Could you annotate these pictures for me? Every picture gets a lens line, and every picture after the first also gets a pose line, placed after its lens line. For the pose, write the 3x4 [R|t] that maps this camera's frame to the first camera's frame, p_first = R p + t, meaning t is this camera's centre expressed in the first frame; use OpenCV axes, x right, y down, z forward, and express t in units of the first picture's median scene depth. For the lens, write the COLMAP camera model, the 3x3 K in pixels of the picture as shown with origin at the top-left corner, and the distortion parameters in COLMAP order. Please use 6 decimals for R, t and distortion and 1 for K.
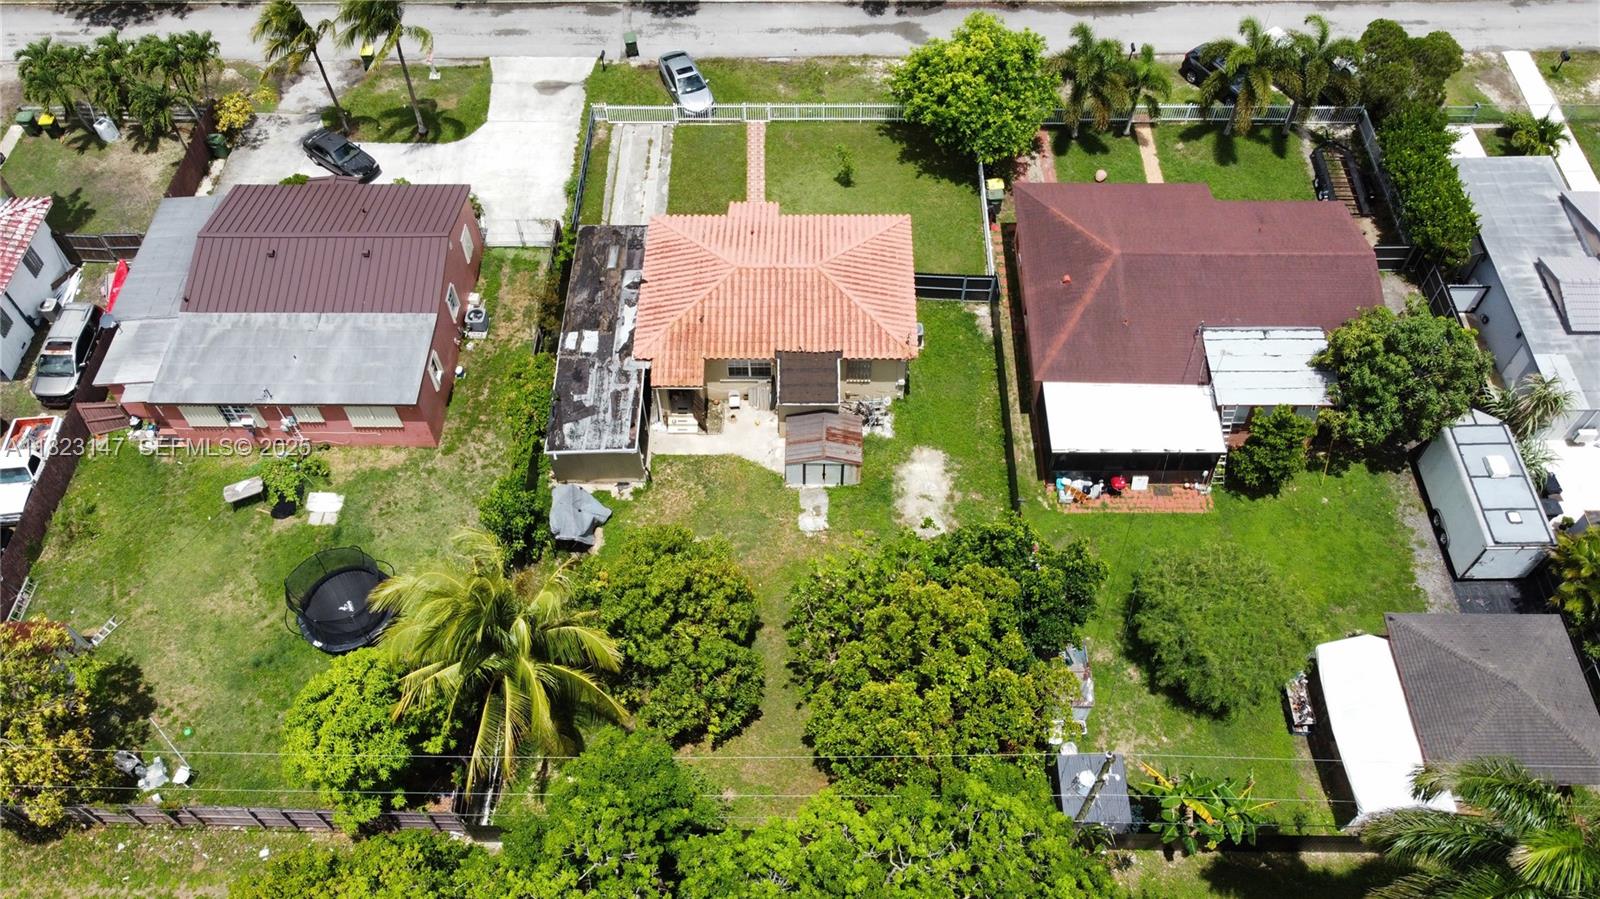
lens RADIAL K [[1215.1, 0, 776.3], [0, 1215.1, 445.1], [0, 0, 1]] dist [-0.007261, -0.000513]
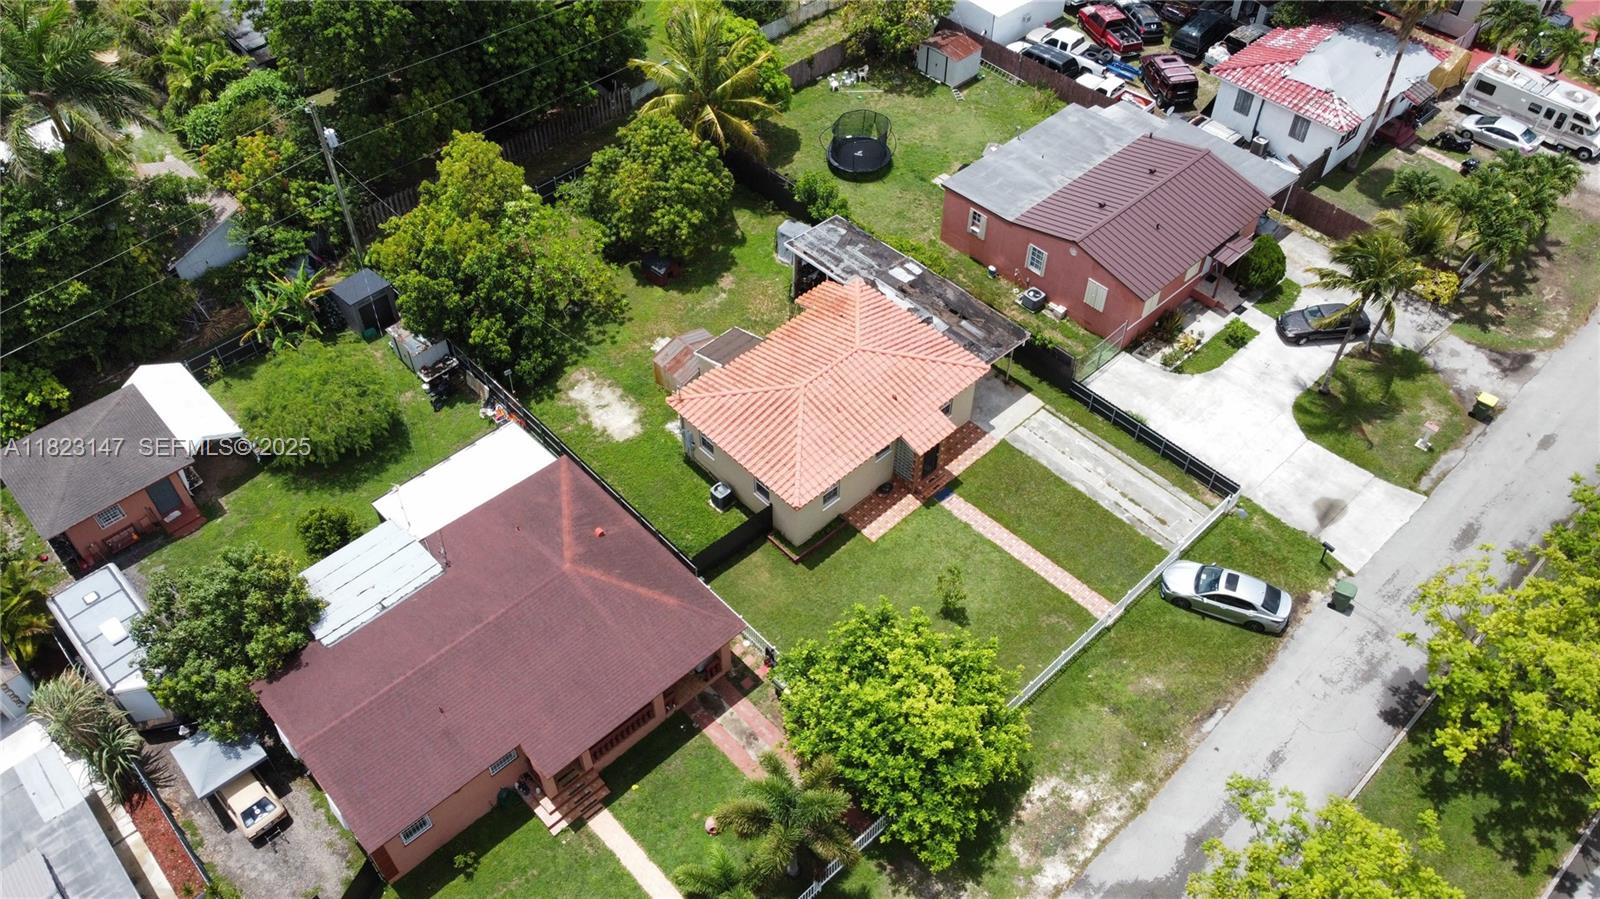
lens RADIAL K [[1215.1, 0, 795.7], [0, 1215.1, 444.7], [0, 0, 1]] dist [-0.007261, -0.000513]
pose [[-0.712905, 0.531372, -0.457613, 0.517012], [-0.560357, -0.039312, 0.827318, -0.967806], [0.421624, 0.846226, 0.325784, 0.716641]]
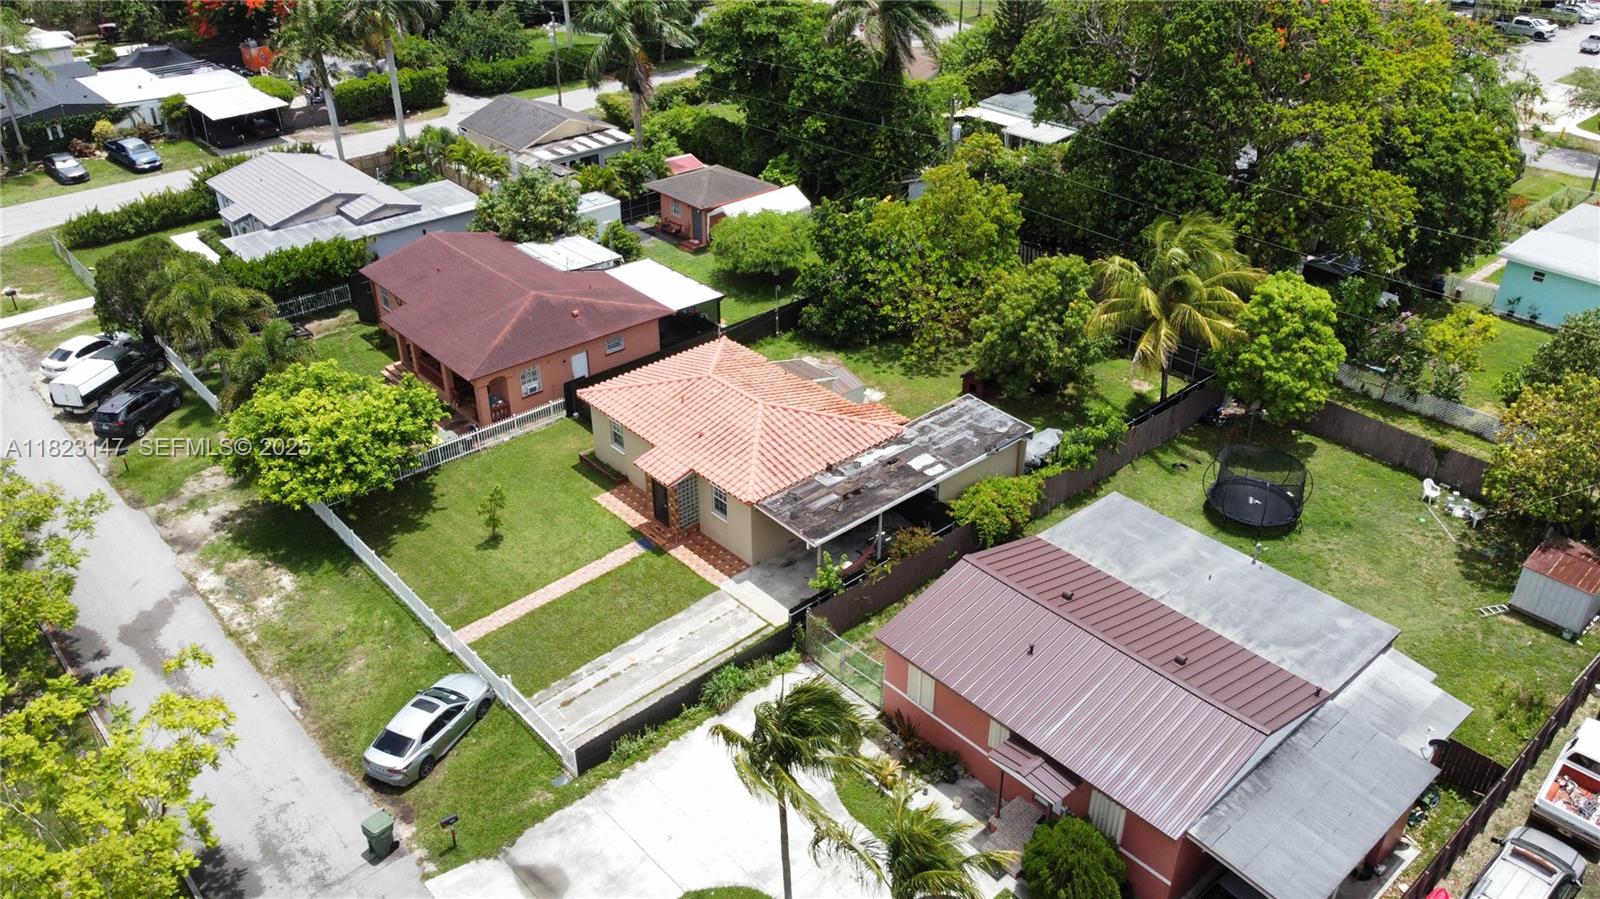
lens RADIAL K [[1215.1, 0, 797.6], [0, 1215.1, 445.0], [0, 0, 1]] dist [-0.007261, -0.000513]
pose [[-0.684672, -0.353434, 0.637423, -0.680100], [0.602055, 0.218670, 0.767928, -0.865568], [-0.410798, 0.909543, 0.063070, 0.960376]]
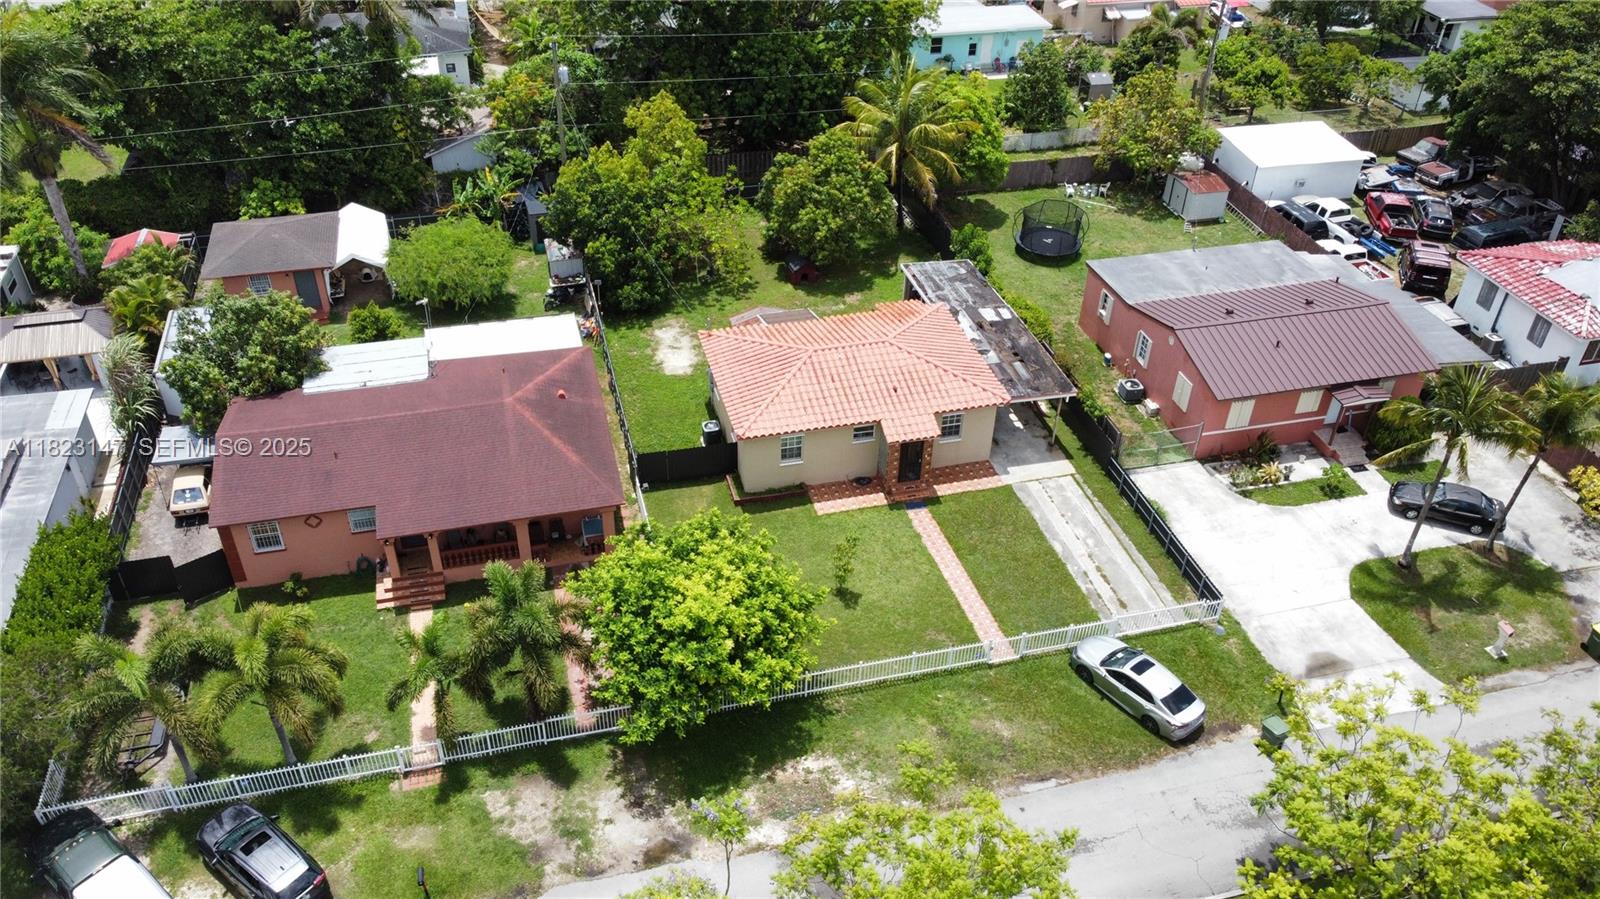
lens RADIAL K [[1215.1, 0, 791.8], [0, 1215.1, 445.2], [0, 0, 1]] dist [-0.007261, -0.000513]
pose [[-0.960866, 0.163365, -0.223716, 0.287506], [-0.226925, -0.001005, 0.973912, -1.121618], [0.158878, 0.986565, 0.038037, 1.038658]]
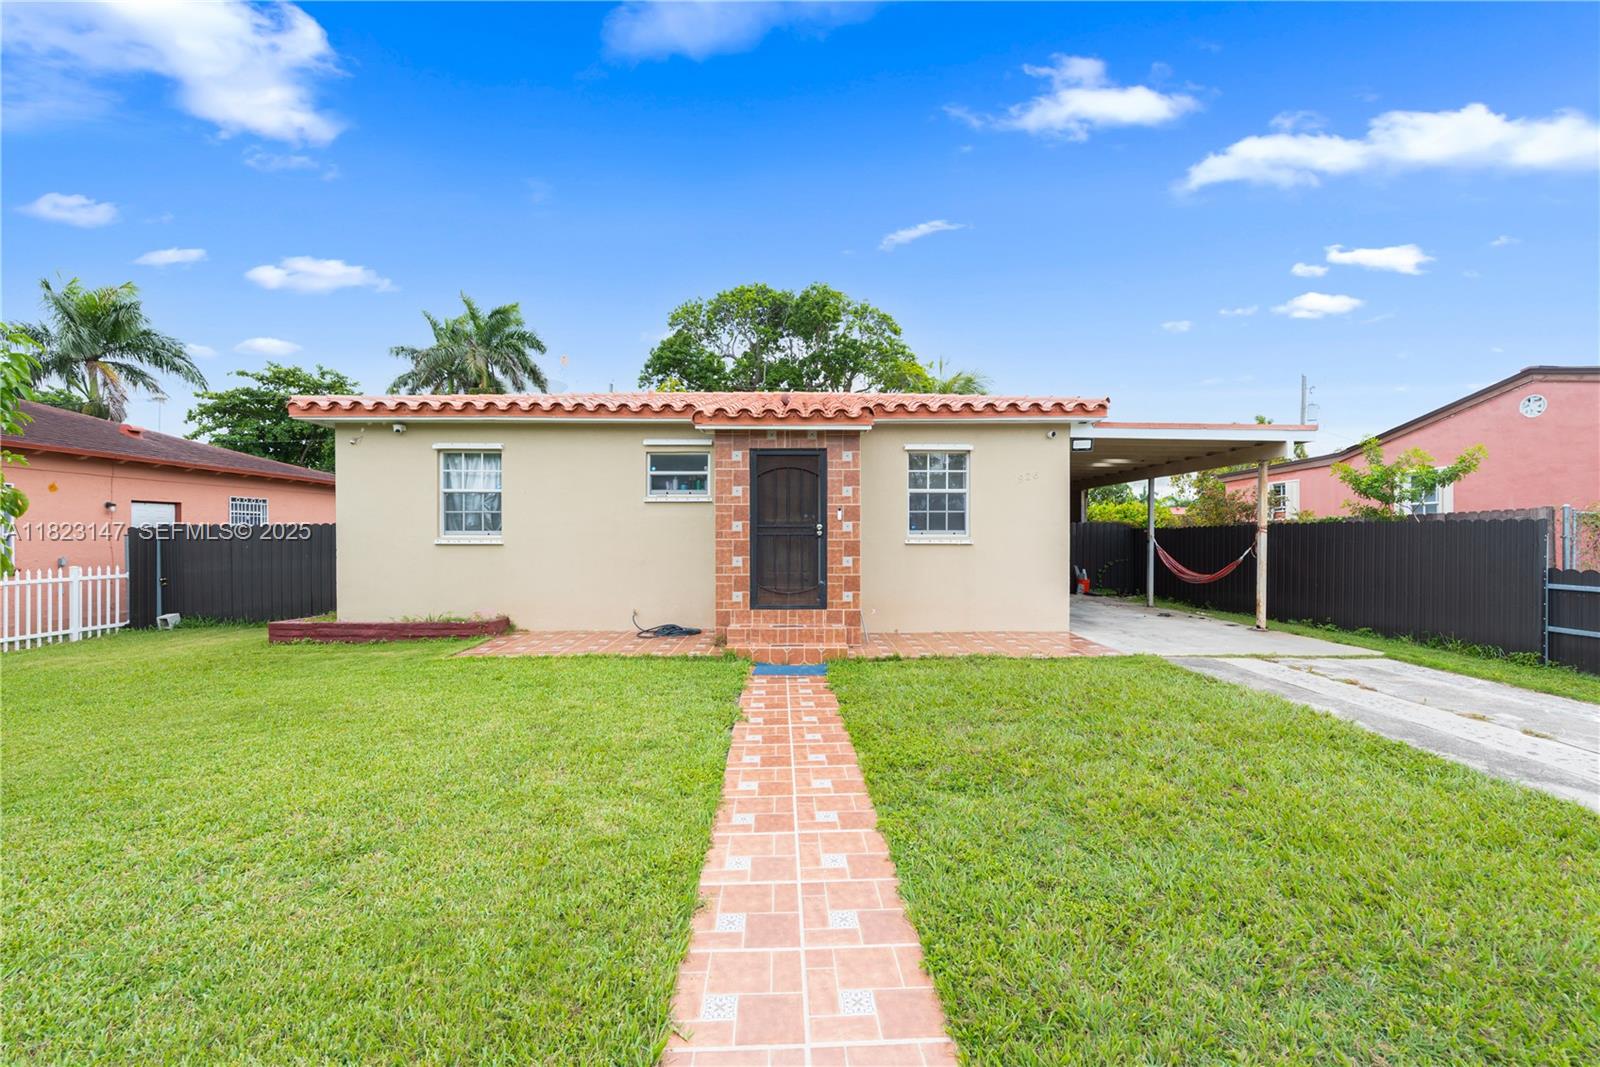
lens RADIAL K [[637.7, 0, 810.0], [0, 637.7, 539.6], [0, 0, 1]] dist [-0.017880, -0.000831]
pose [[-0.998975, 0.021814, -0.039670, -0.018937], [-0.019848, 0.576510, 0.816849, -0.324123], [0.040689, 0.816799, -0.575485, 1.198938]]
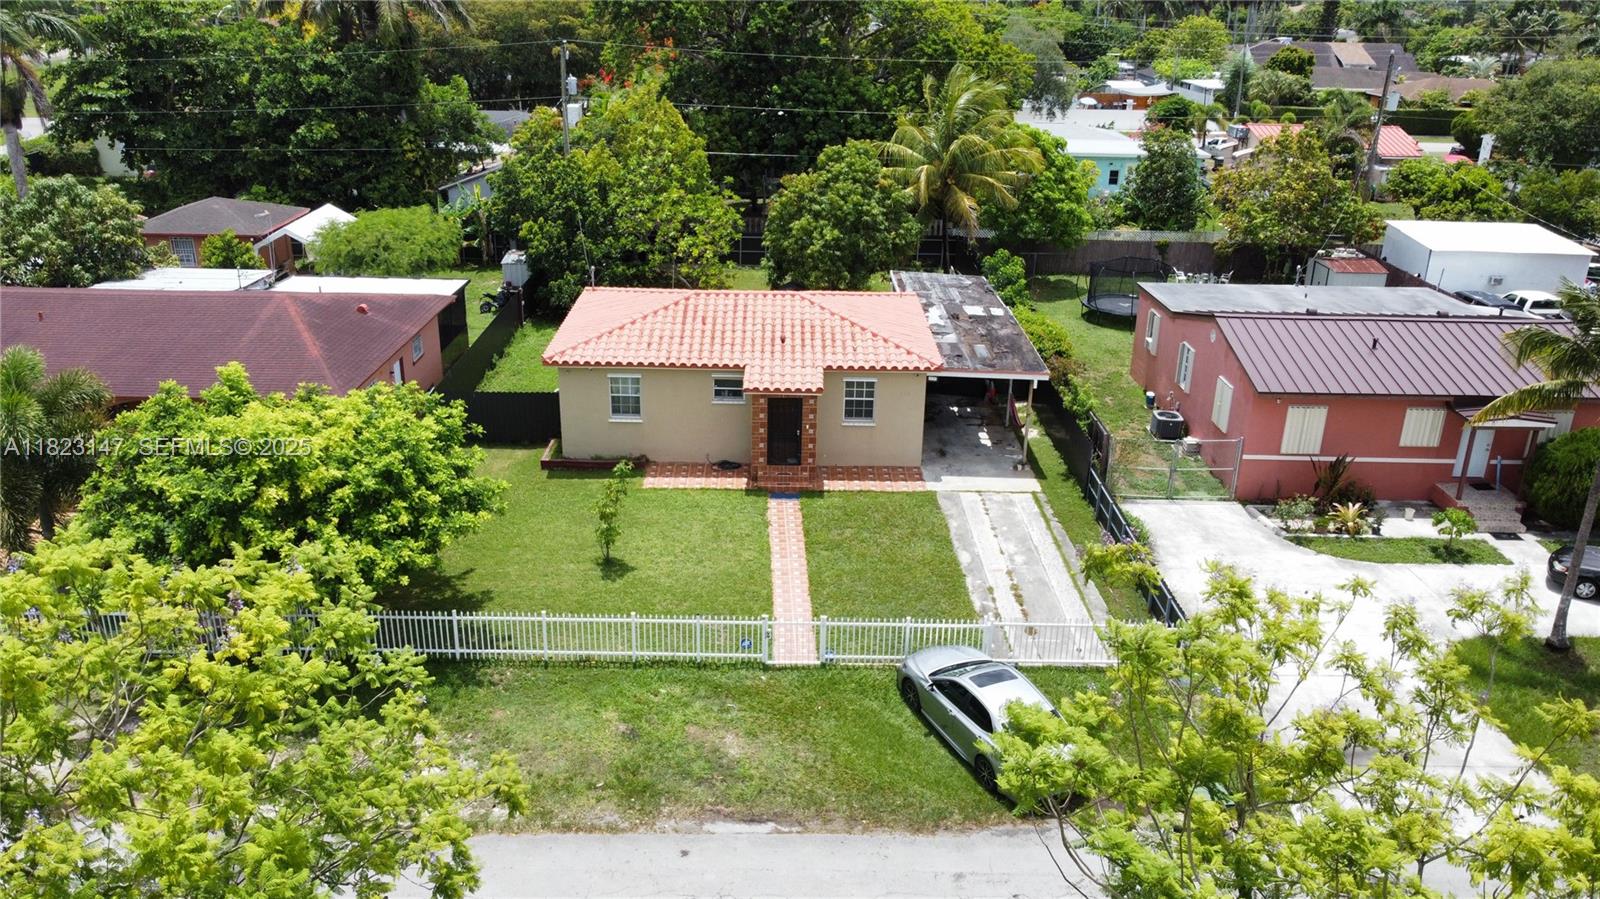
lens RADIAL K [[1215.1, 0, 792.4], [0, 1215.1, 447.1], [0, 0, 1]] dist [-0.007261, -0.000513]
pose [[-0.999554, 0.011942, -0.027354, -0.005594], [-0.023676, 0.240778, 0.970291, -0.856637], [0.018173, 0.970507, -0.240388, 1.276801]]
